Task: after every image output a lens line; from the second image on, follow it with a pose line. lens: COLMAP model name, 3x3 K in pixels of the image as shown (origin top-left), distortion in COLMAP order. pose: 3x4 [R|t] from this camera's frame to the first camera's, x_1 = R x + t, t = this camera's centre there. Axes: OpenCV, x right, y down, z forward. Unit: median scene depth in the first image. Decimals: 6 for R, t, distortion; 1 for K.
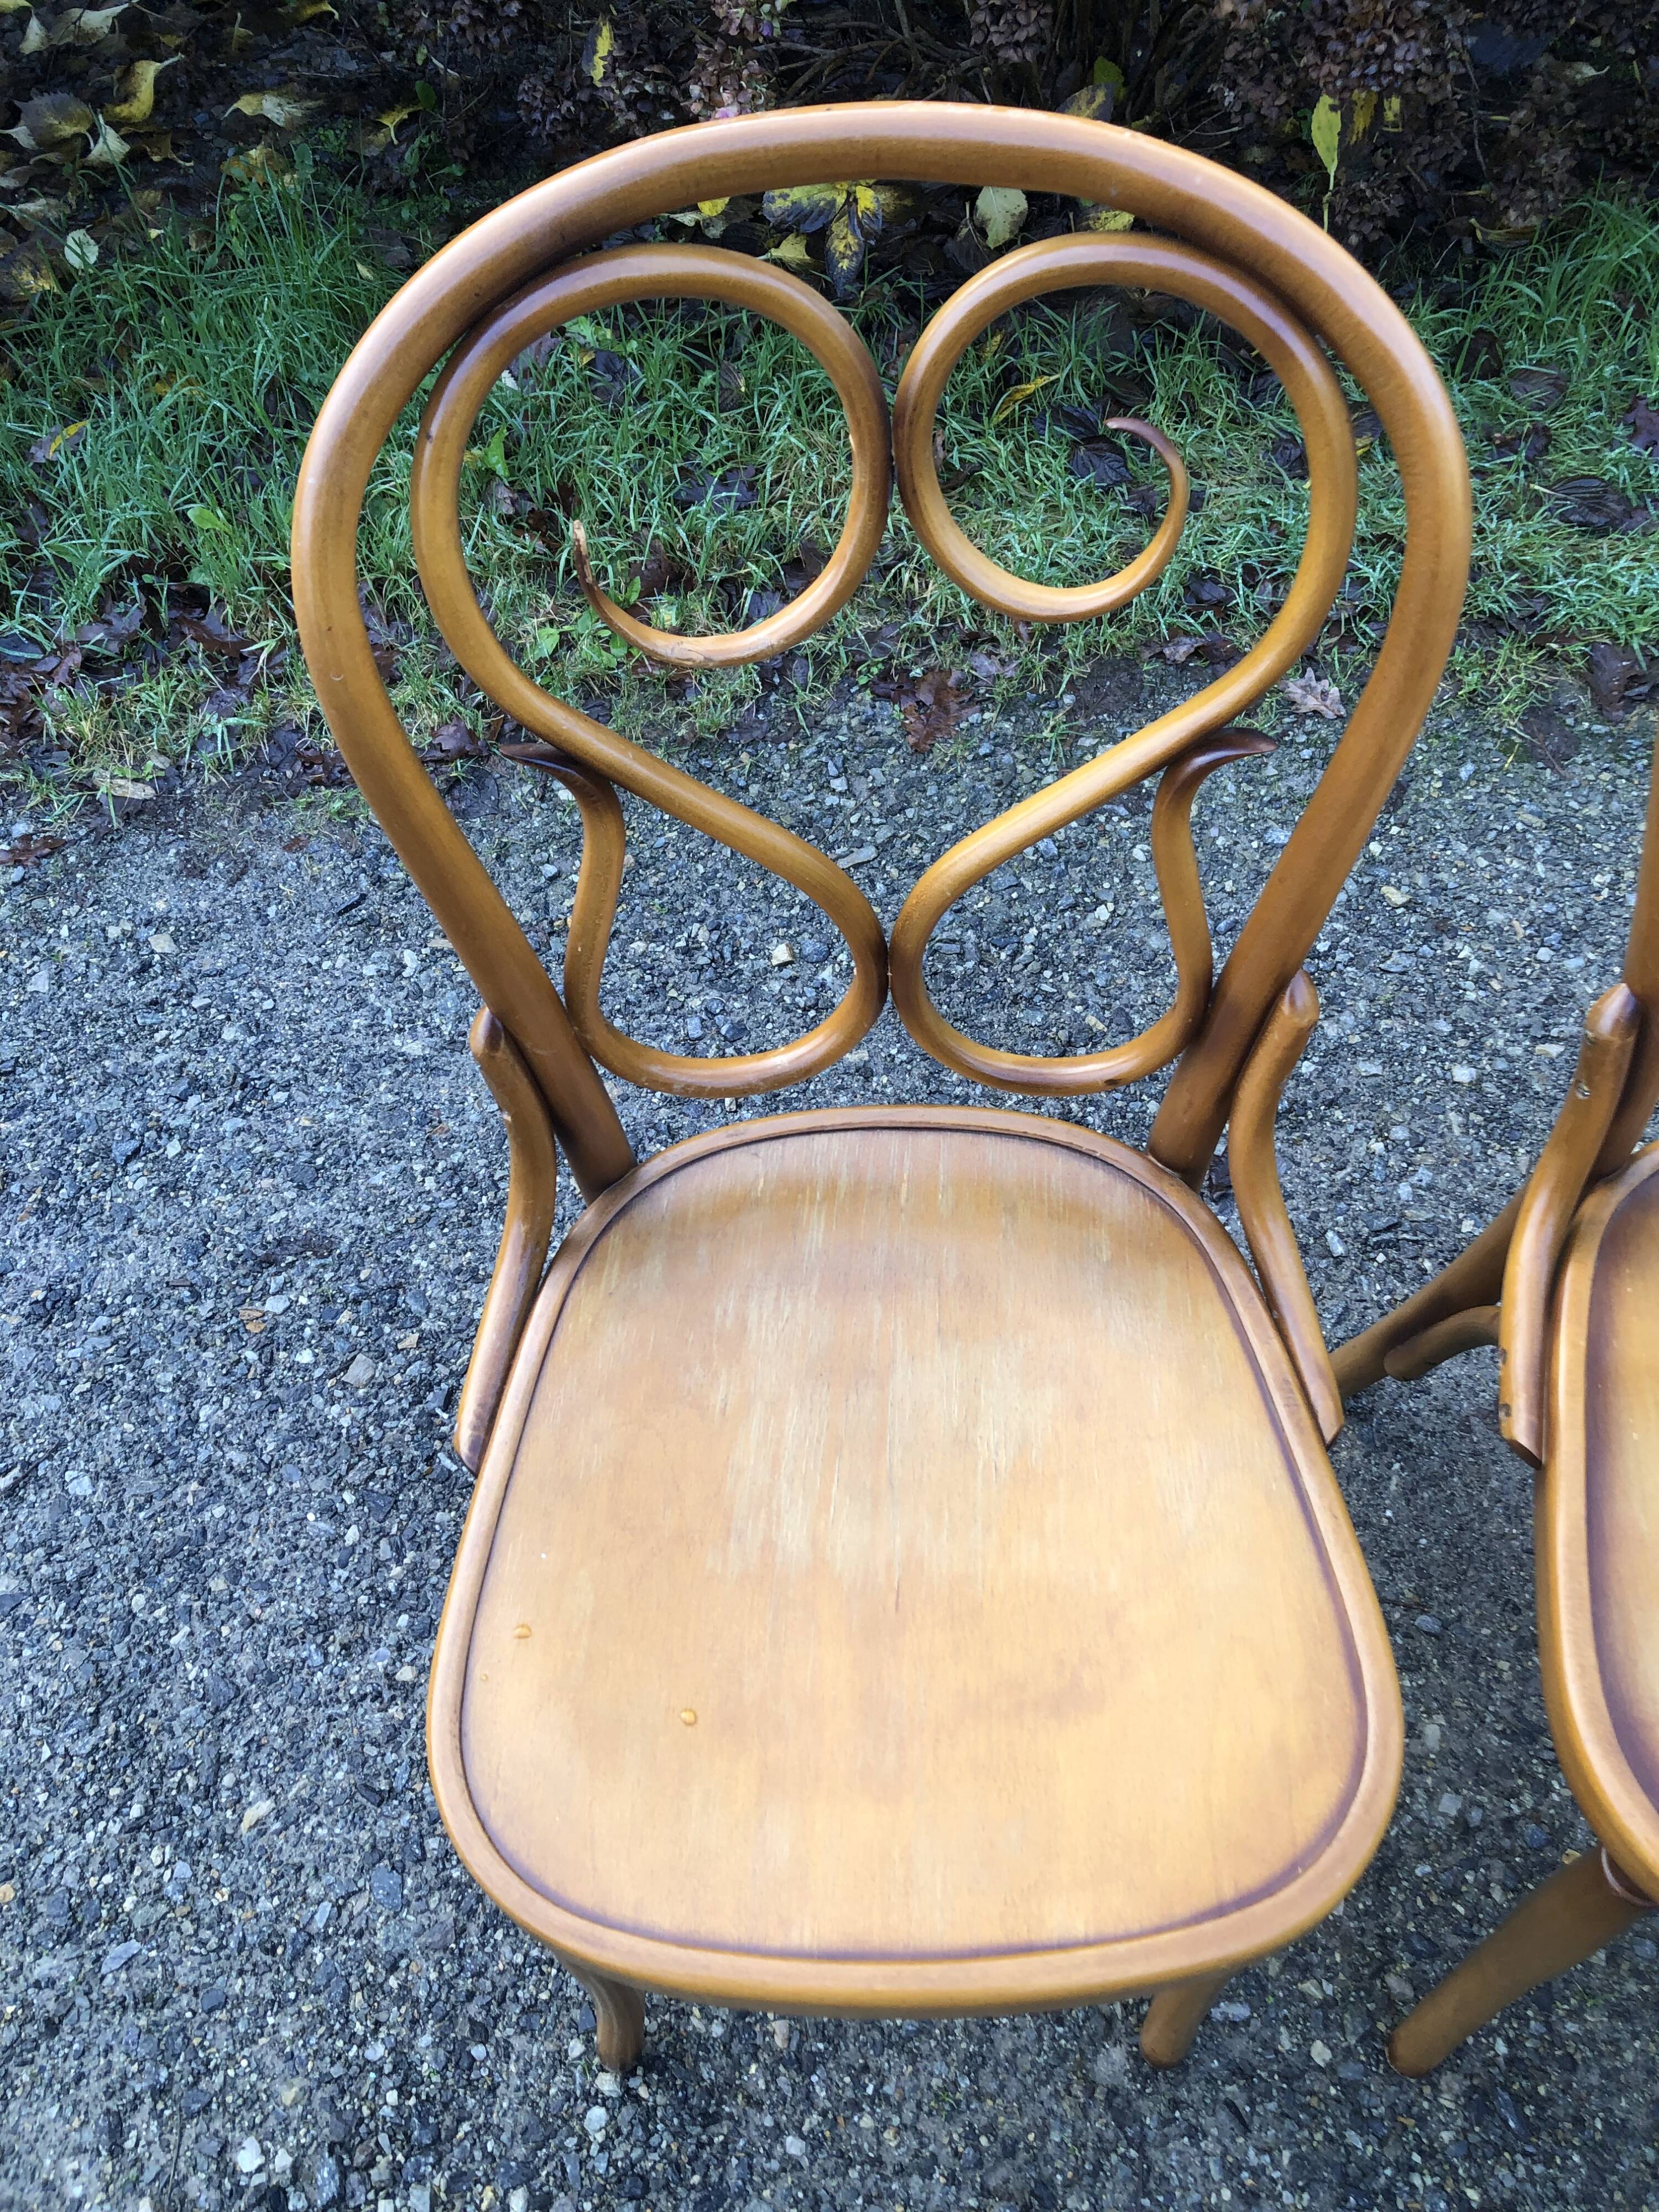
lens RADIAL K [[1776.9, 0, 816.5], [0, 1776.9, 1096.2], [0, 0, 1]] dist [0.055804, -0.071597]
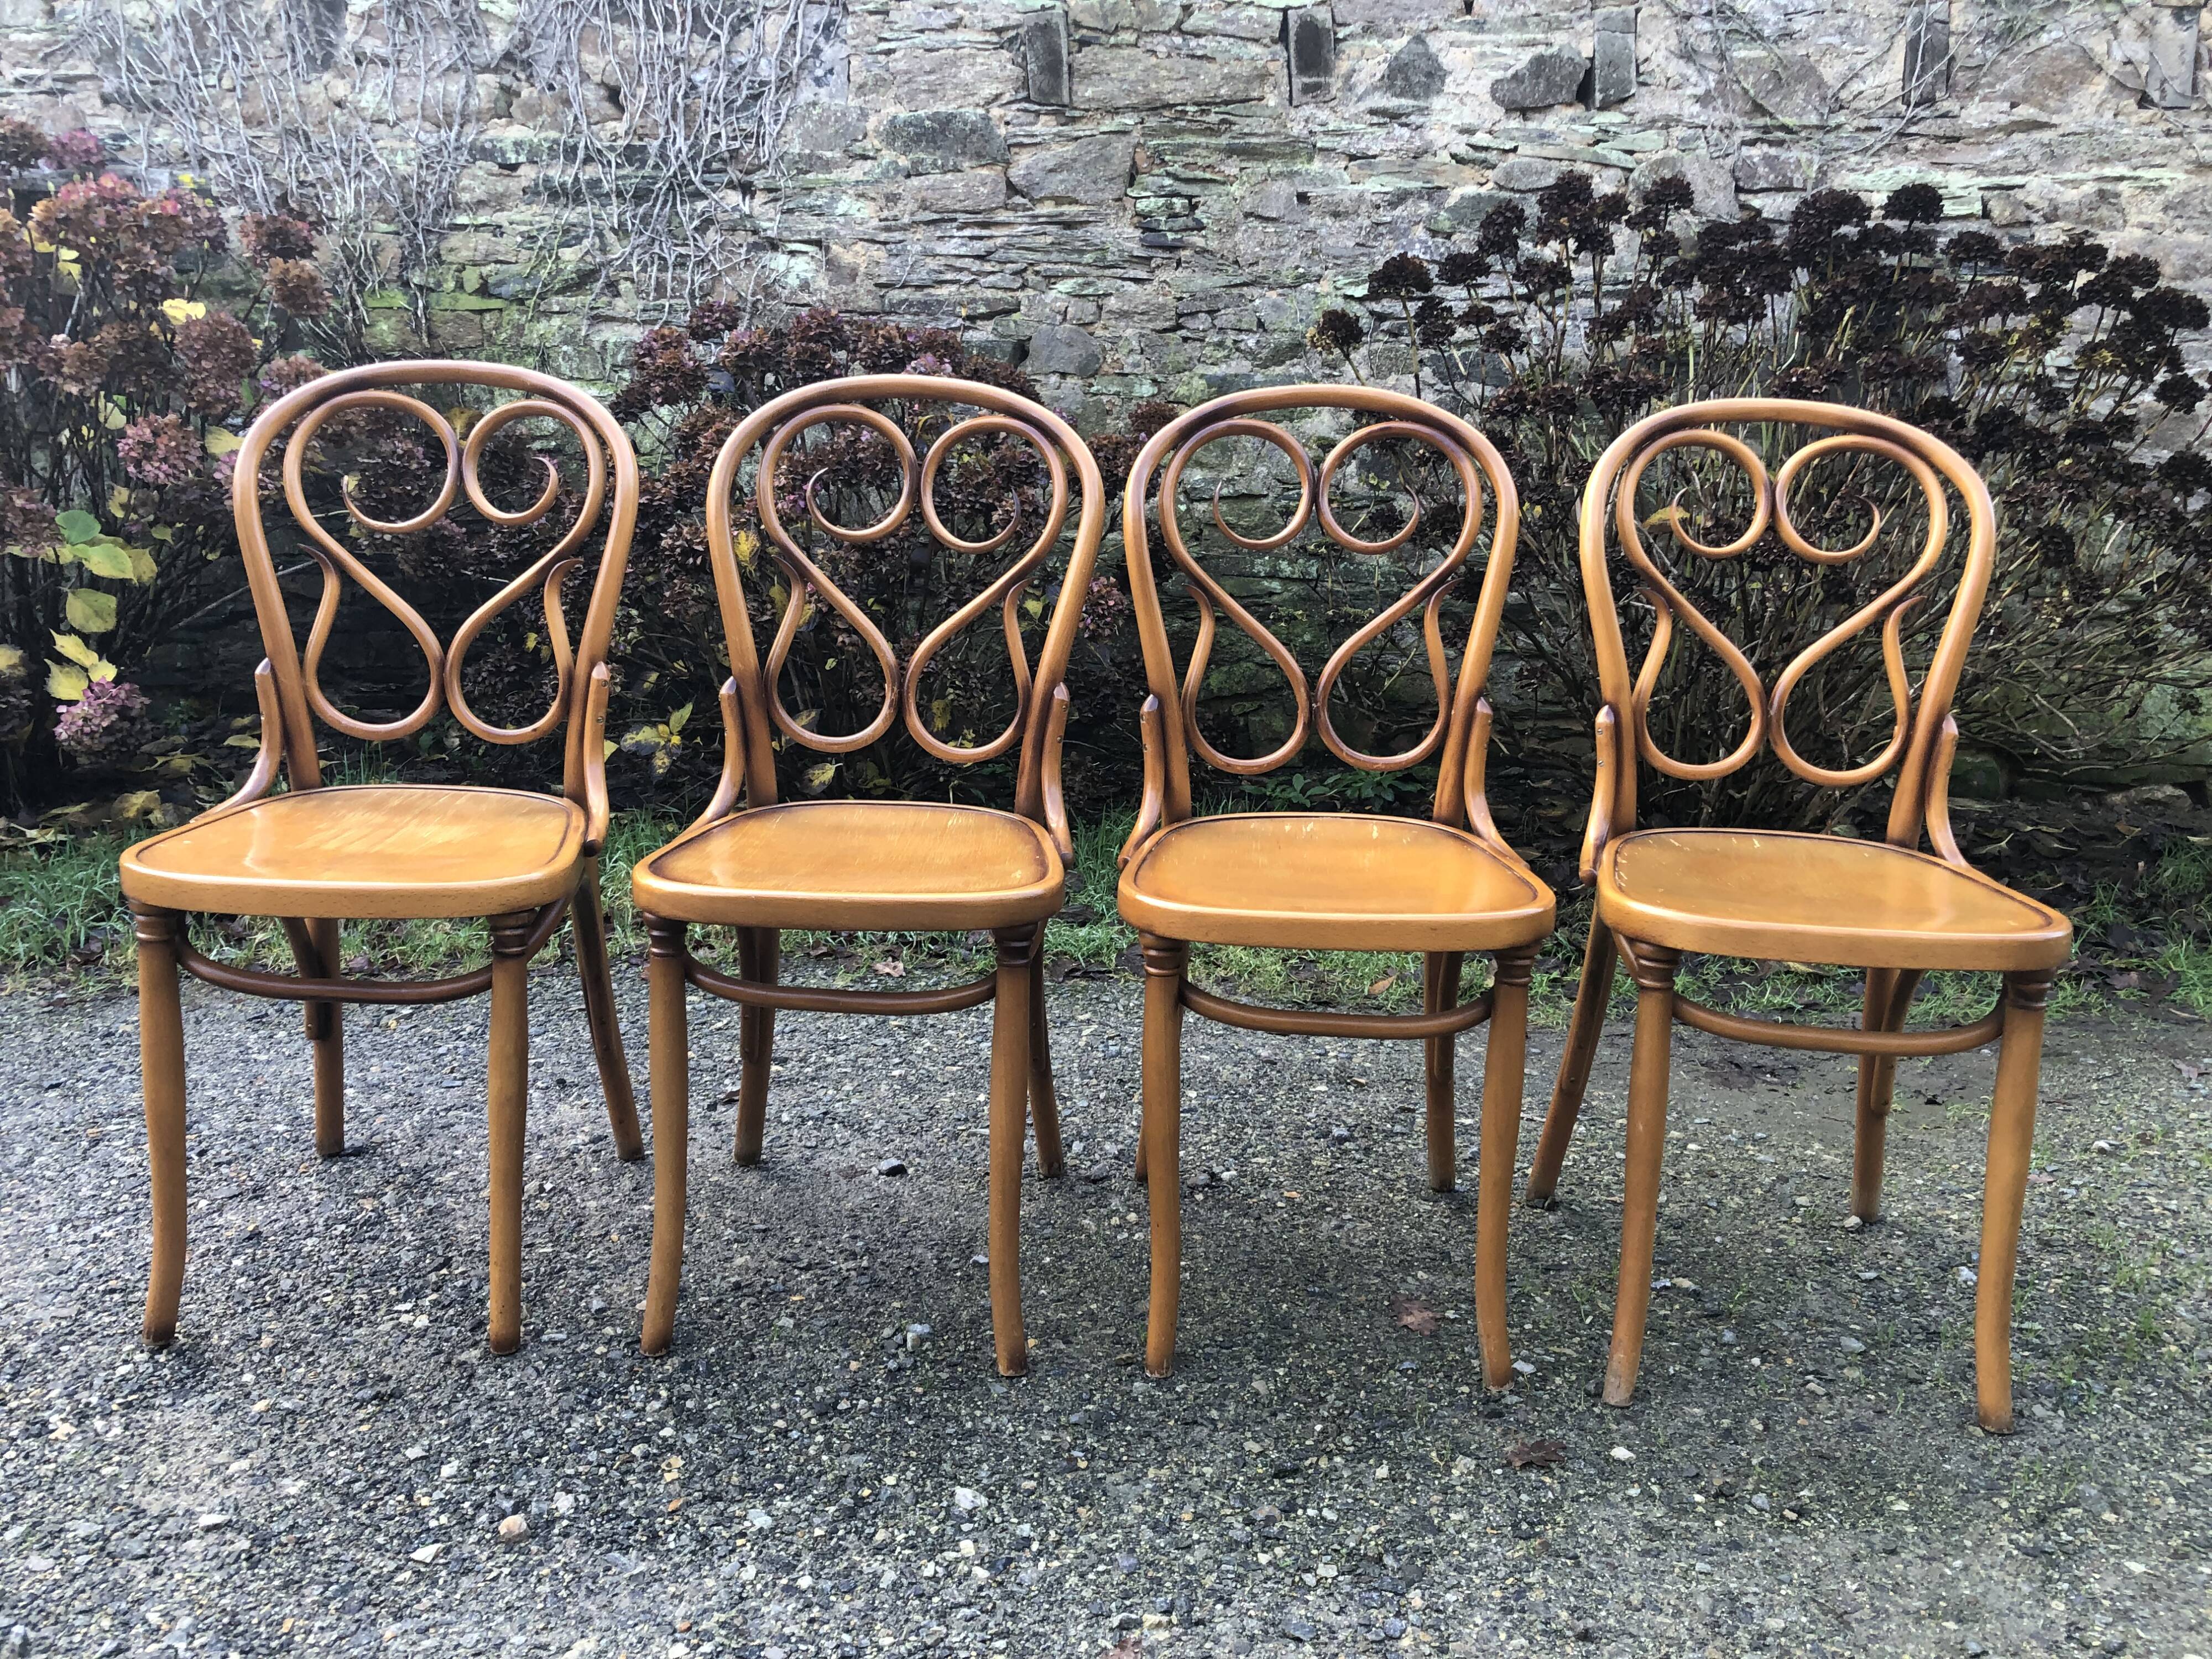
lens RADIAL K [[1802.0, 0, 1094.1], [0, 1802.0, 808.8], [0, 0, 1]] dist [0.004418, 0.018803]
pose [[0.996442, 0.075854, 0.036726, 0.438469], [-0.030654, 0.732141, -0.680463, 0.887210], [-0.078504, 0.676916, 0.731862, -0.387008]]
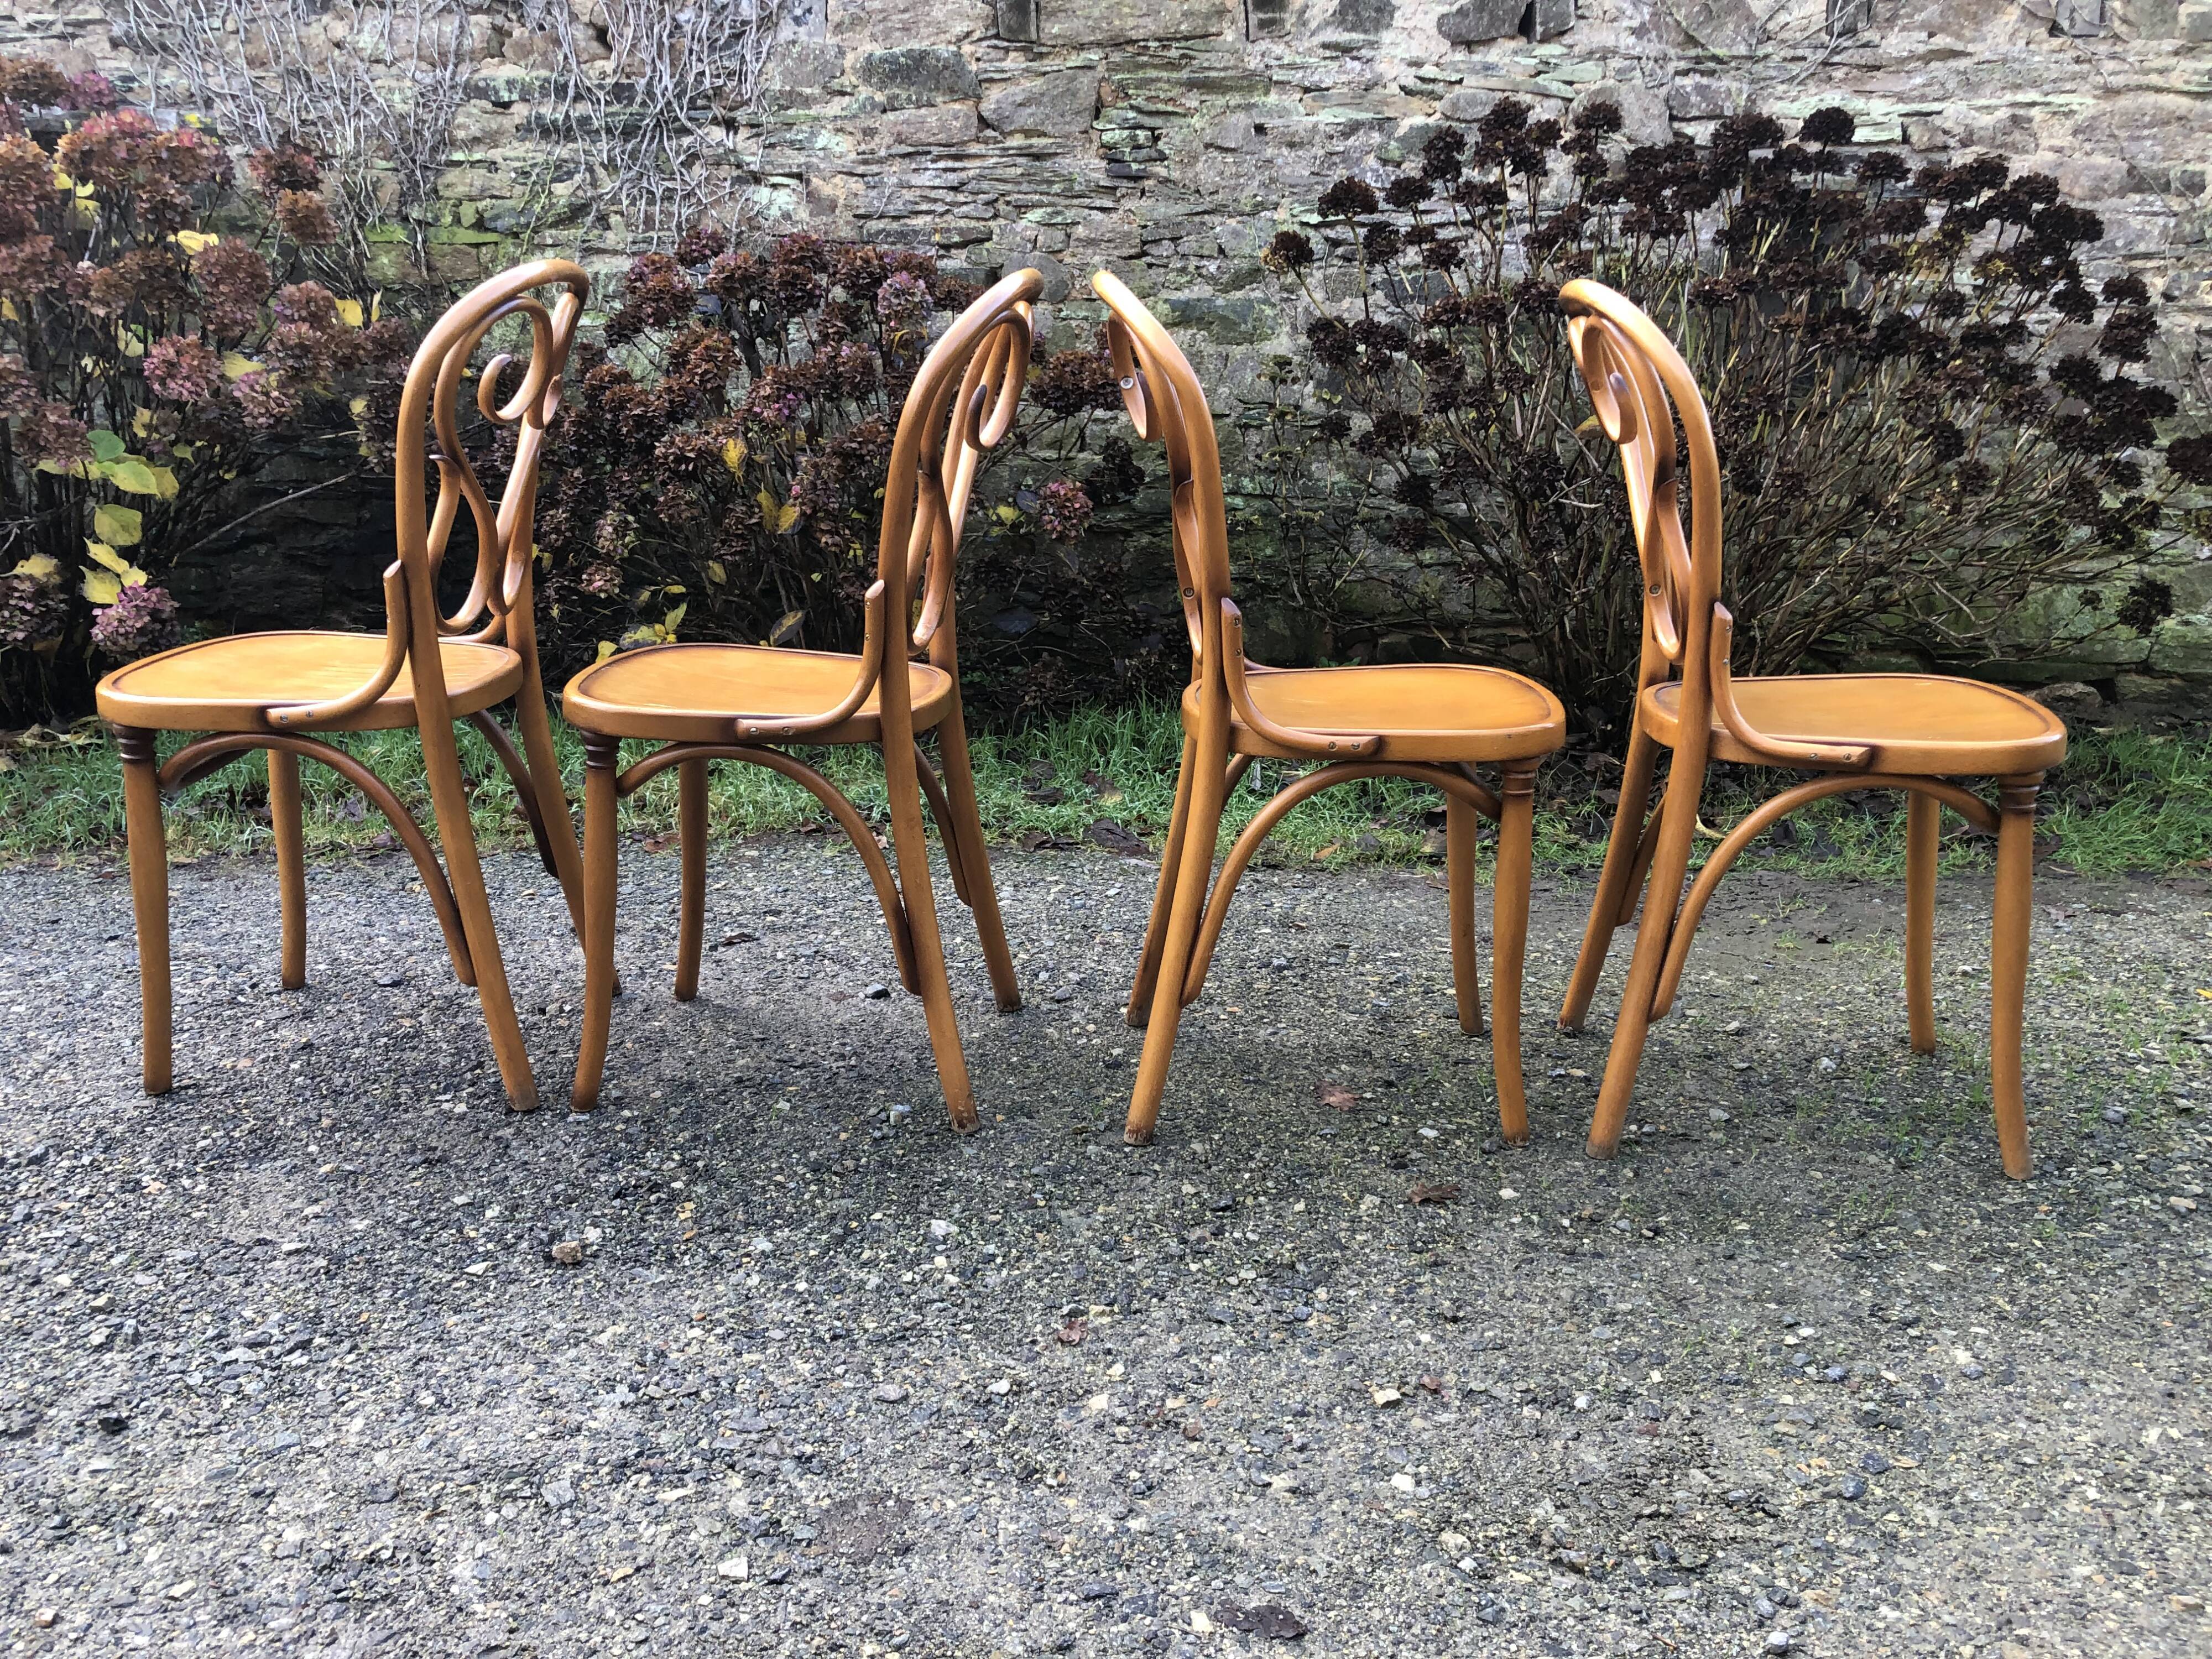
lens RADIAL K [[1805.5, 0, 1095.3], [0, 1805.5, 812.3], [0, 0, 1]] dist [-0.009984, 0.046648]
pose [[0.996835, 0.065696, 0.044769, 0.463420], [-0.019465, 0.747678, -0.663776, 1.056451], [-0.077080, 0.660804, 0.746590, -0.441830]]
